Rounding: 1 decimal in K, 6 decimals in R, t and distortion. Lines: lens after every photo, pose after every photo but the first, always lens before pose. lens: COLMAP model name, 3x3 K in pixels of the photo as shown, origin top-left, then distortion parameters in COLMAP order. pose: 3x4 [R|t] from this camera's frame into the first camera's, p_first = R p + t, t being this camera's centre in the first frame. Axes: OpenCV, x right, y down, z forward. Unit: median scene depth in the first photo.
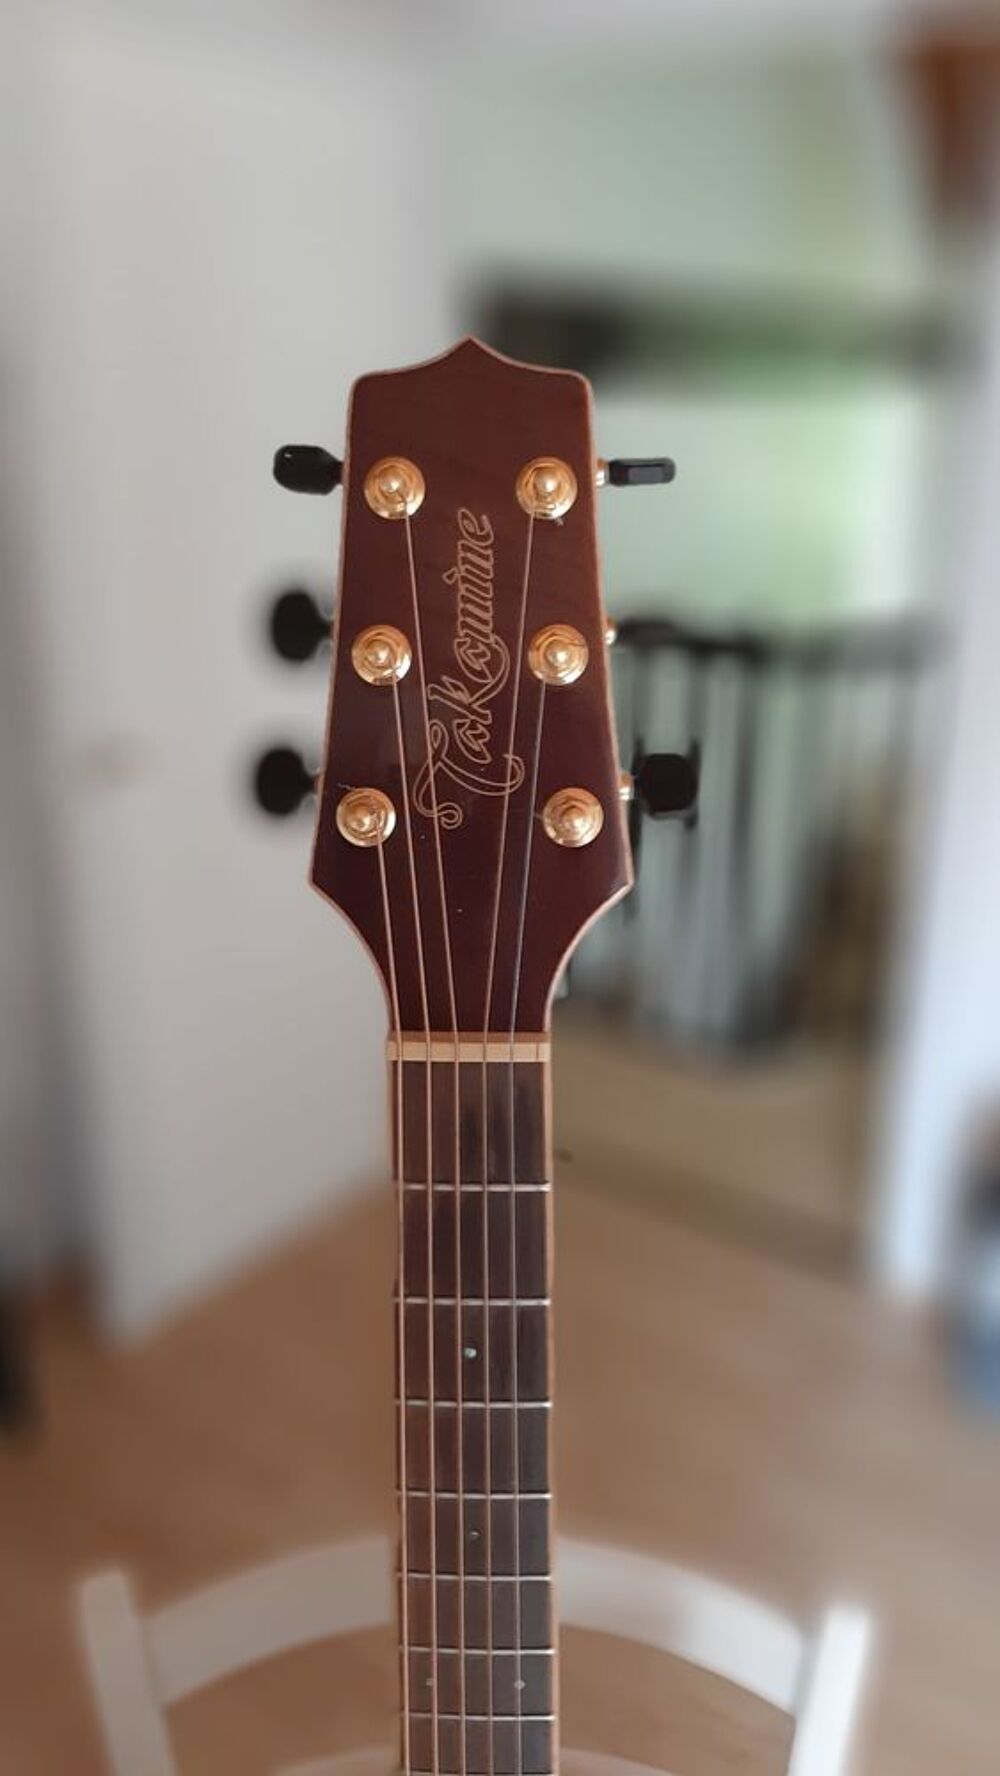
lens RADIAL K [[1413.6, 0, 499.7], [0, 1413.6, 890.2], [0, 0, 1]] dist [0.127741, -0.291335]
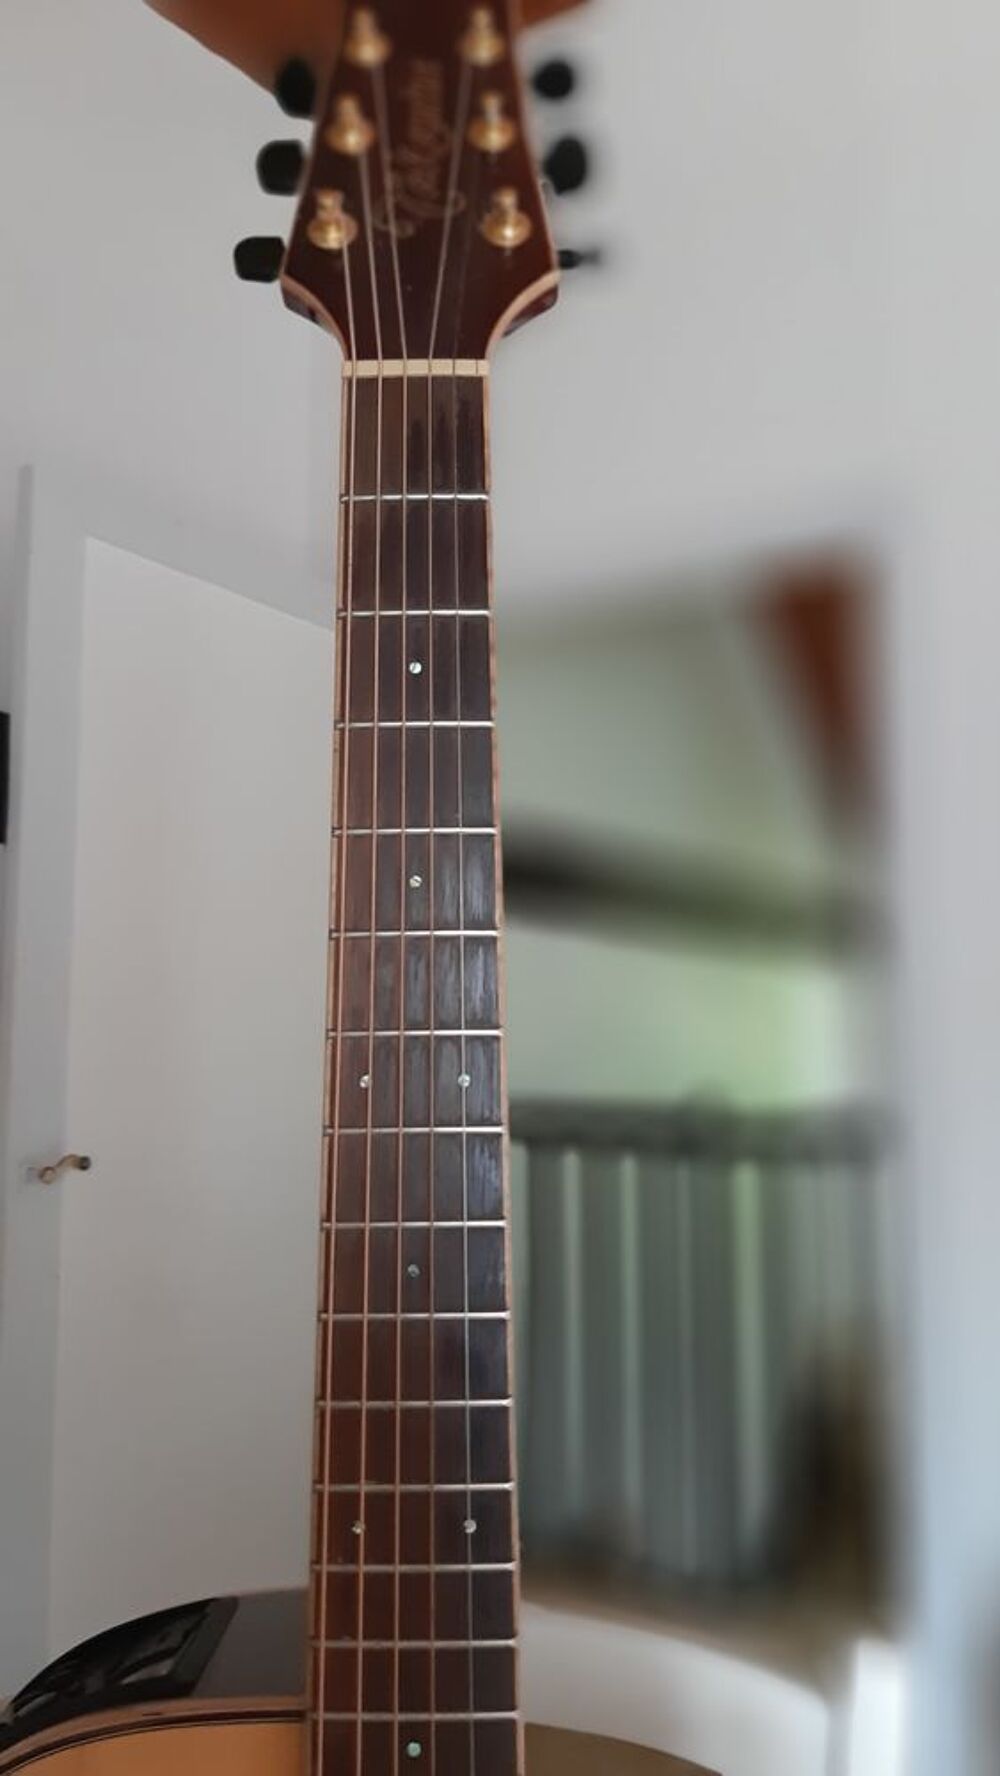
lens RADIAL K [[1413.6, 0, 499.7], [0, 1413.6, 890.2], [0, 0, 1]] dist [0.127741, -0.291335]
pose [[0.999476, -0.000627, 0.032362, 0.006992], [0.017300, 0.855386, -0.517702, 0.993916], [-0.027358, 0.517991, 0.854949, 0.223118]]
